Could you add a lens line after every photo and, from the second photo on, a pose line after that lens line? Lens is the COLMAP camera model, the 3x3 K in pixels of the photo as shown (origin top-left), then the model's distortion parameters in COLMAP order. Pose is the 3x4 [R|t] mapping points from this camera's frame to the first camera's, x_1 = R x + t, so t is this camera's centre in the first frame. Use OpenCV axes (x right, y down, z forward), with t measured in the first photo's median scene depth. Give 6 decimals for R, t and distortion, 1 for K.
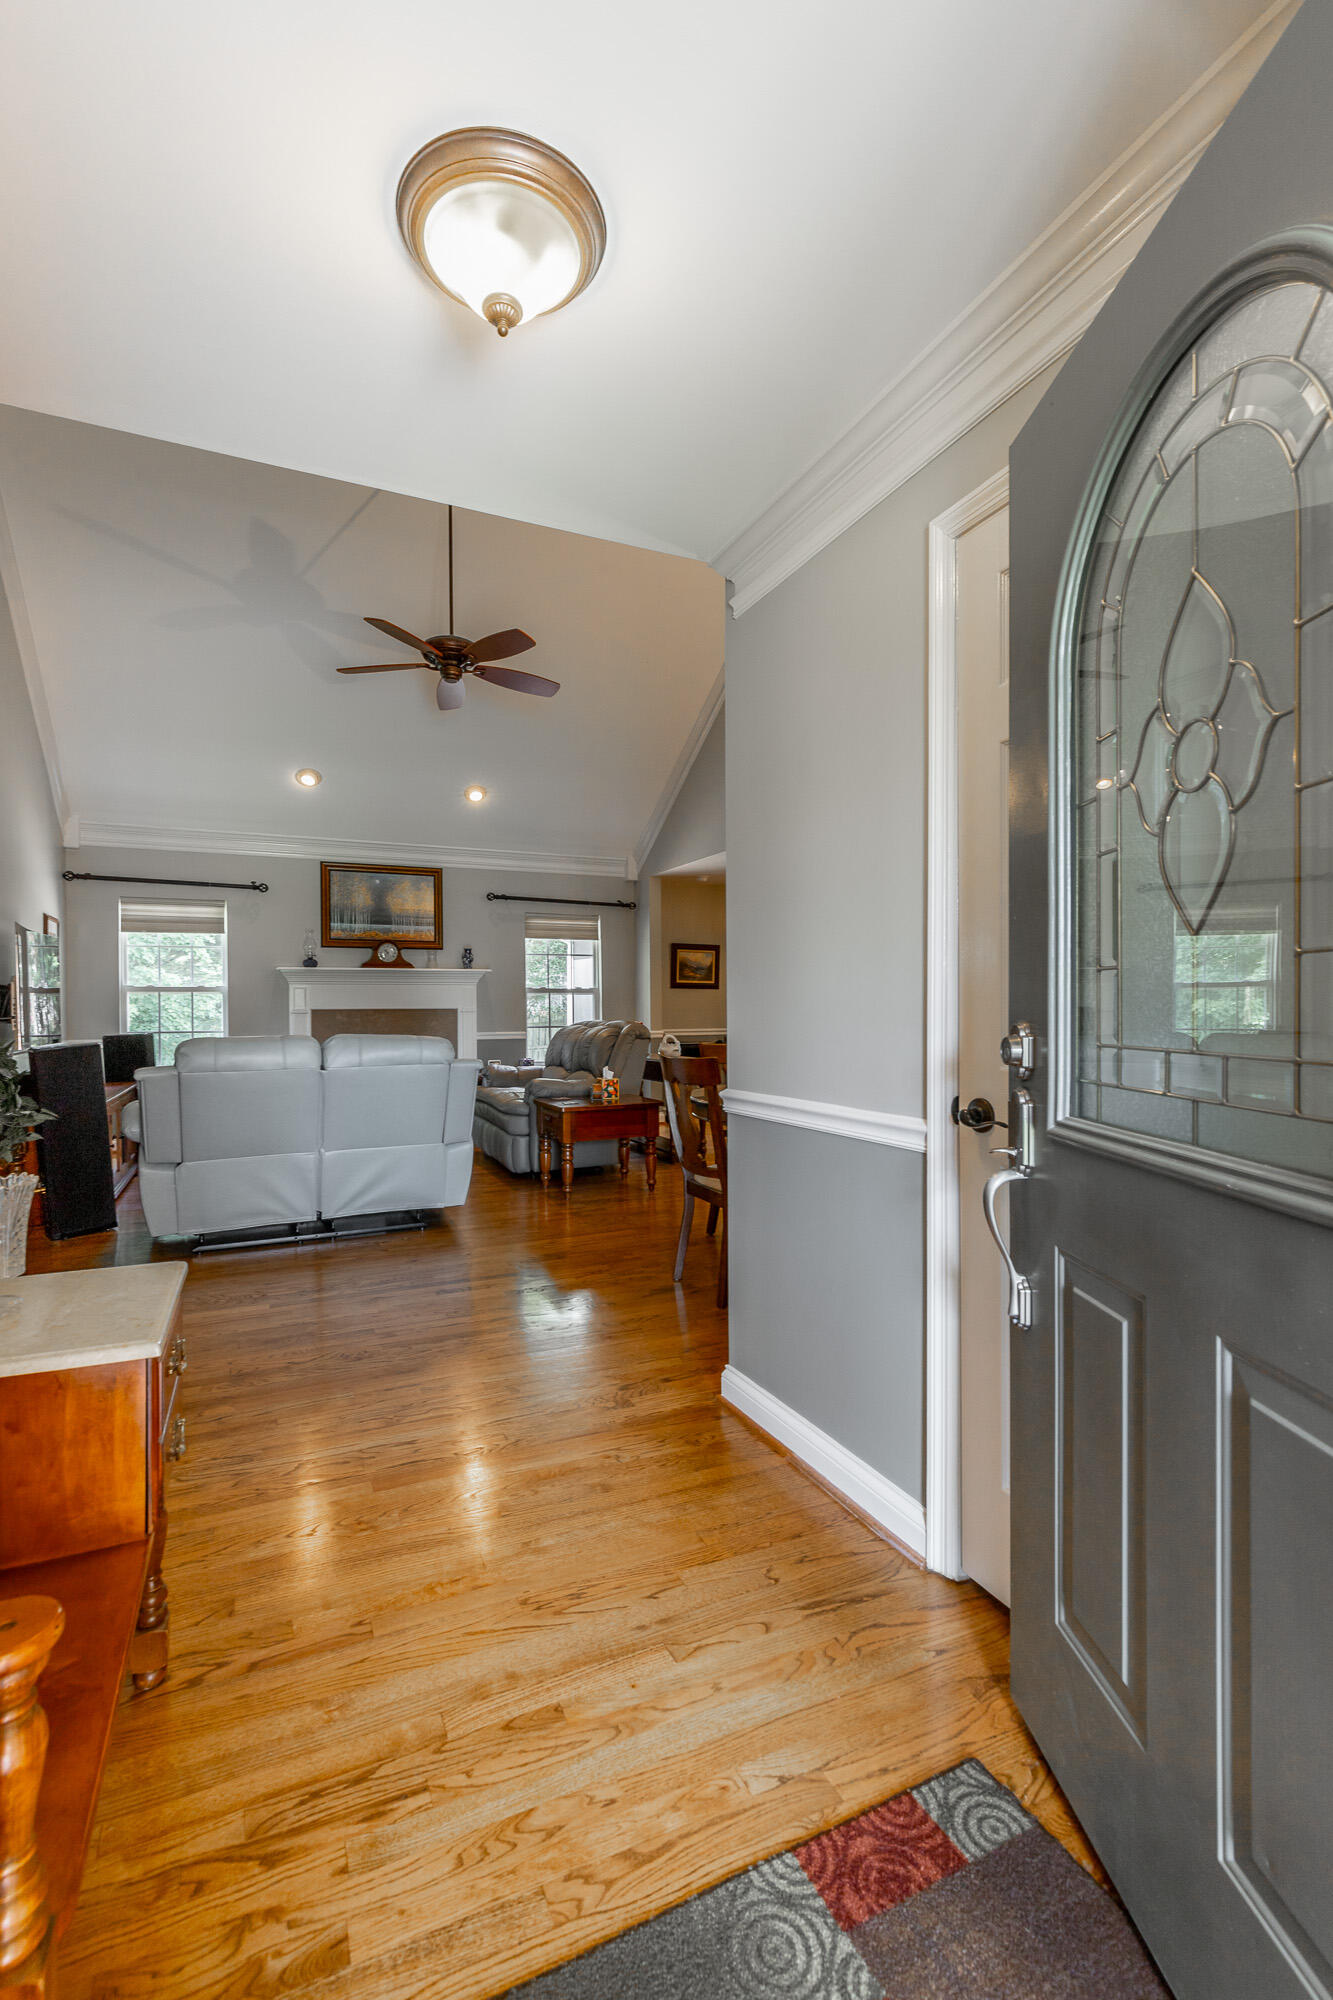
lens RADIAL K [[907.4, 0, 648.3], [0, 907.4, 1013.4], [0, 0, 1]] dist [0.008243, -0.001328]
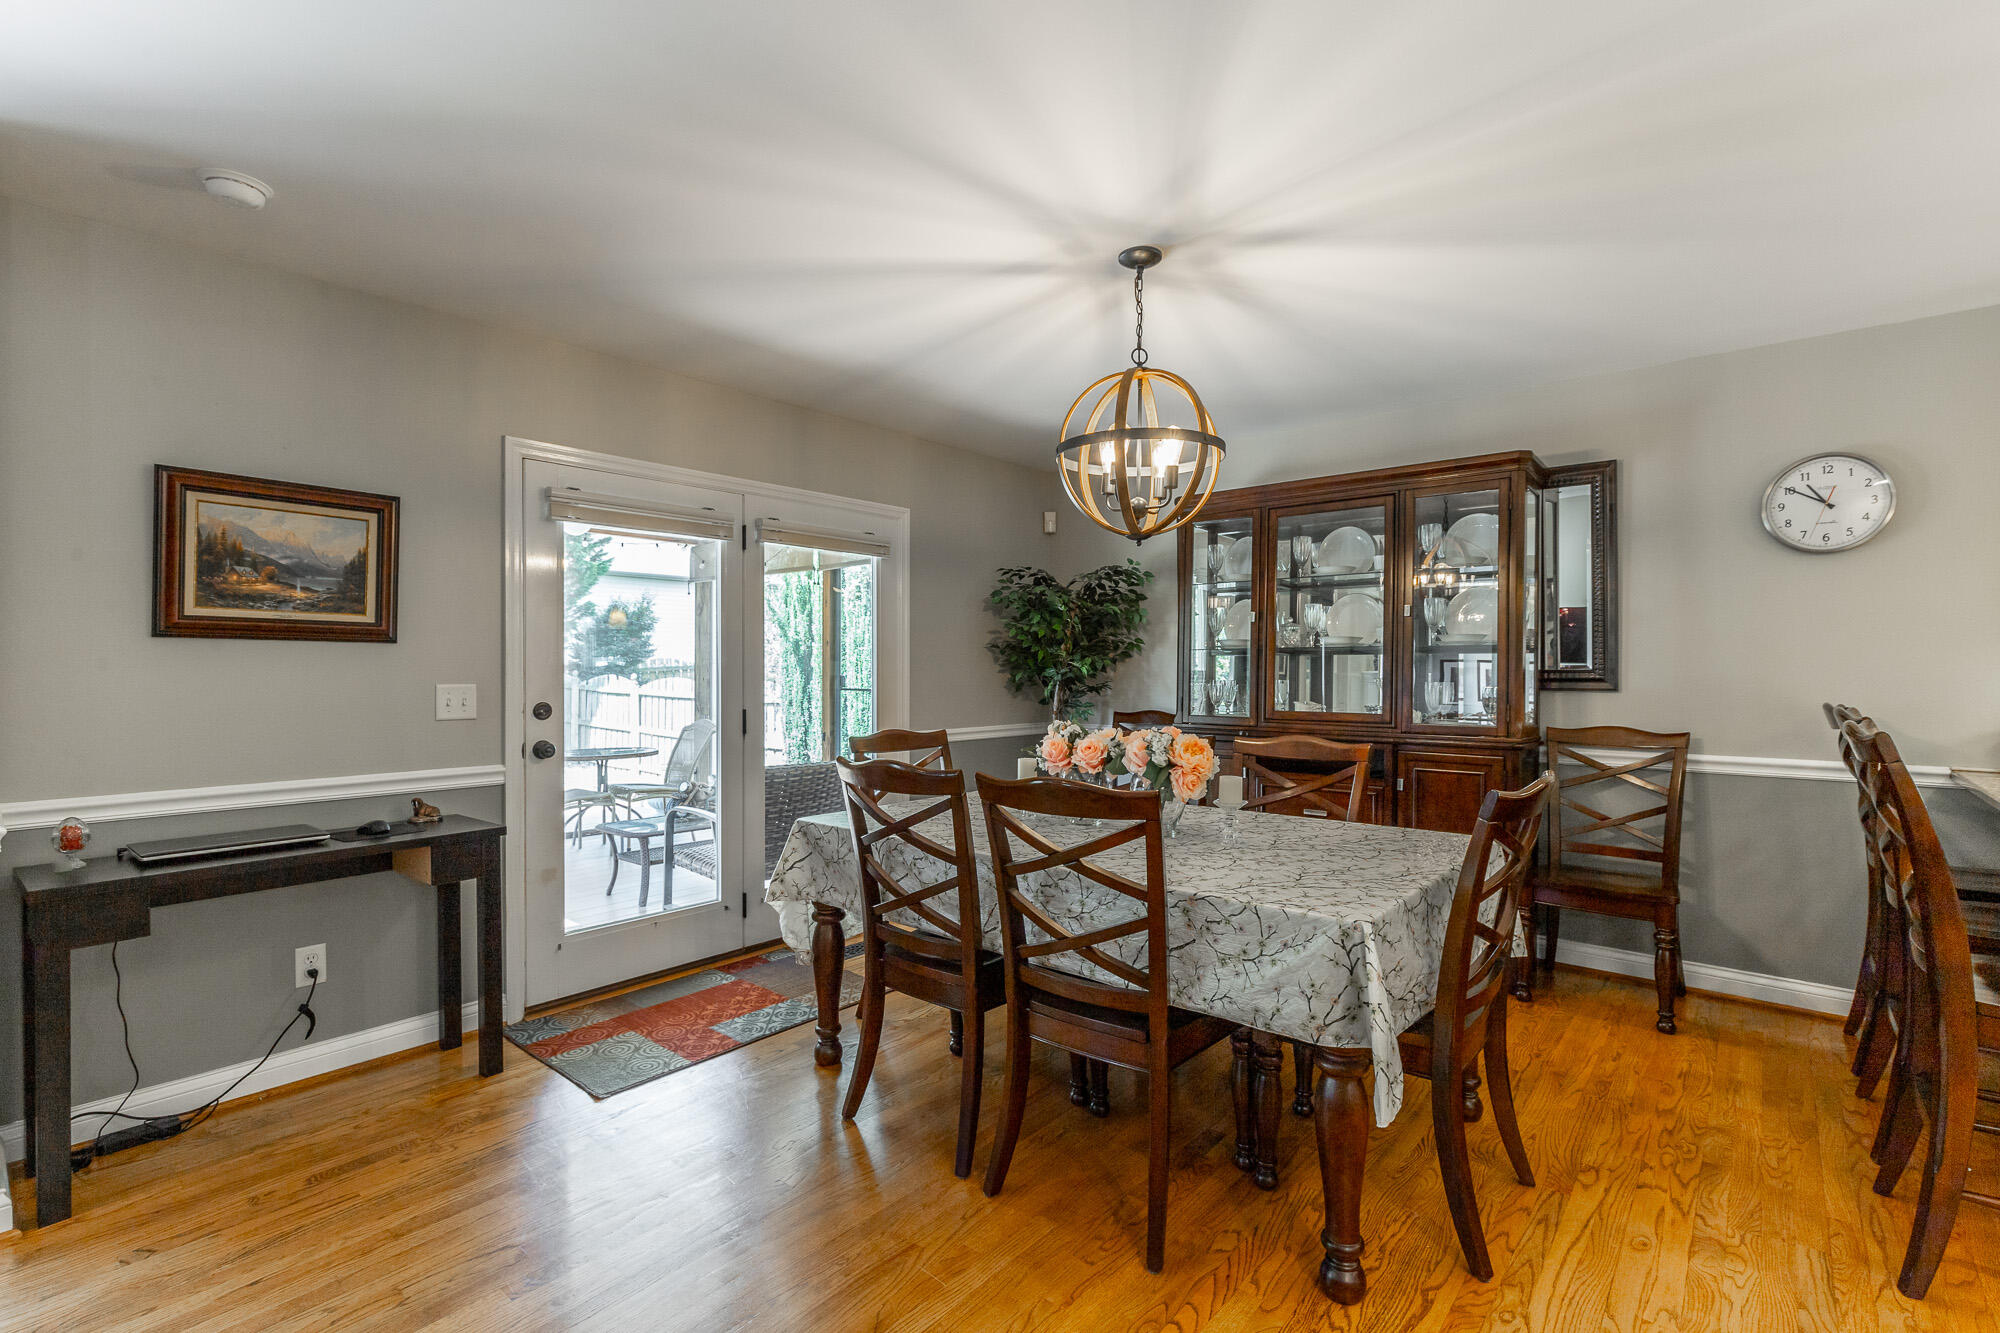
lens RADIAL K [[907.4, 0, 1017.8], [0, 907.4, 674.9], [0, 0, 1]] dist [0.008243, -0.001328]
pose [[0.900595, -0.000239, 0.434659, 0.178836], [-0.000026, 1.000000, 0.000602, -0.021550], [-0.434659, -0.000554, 0.900595, 0.851312]]
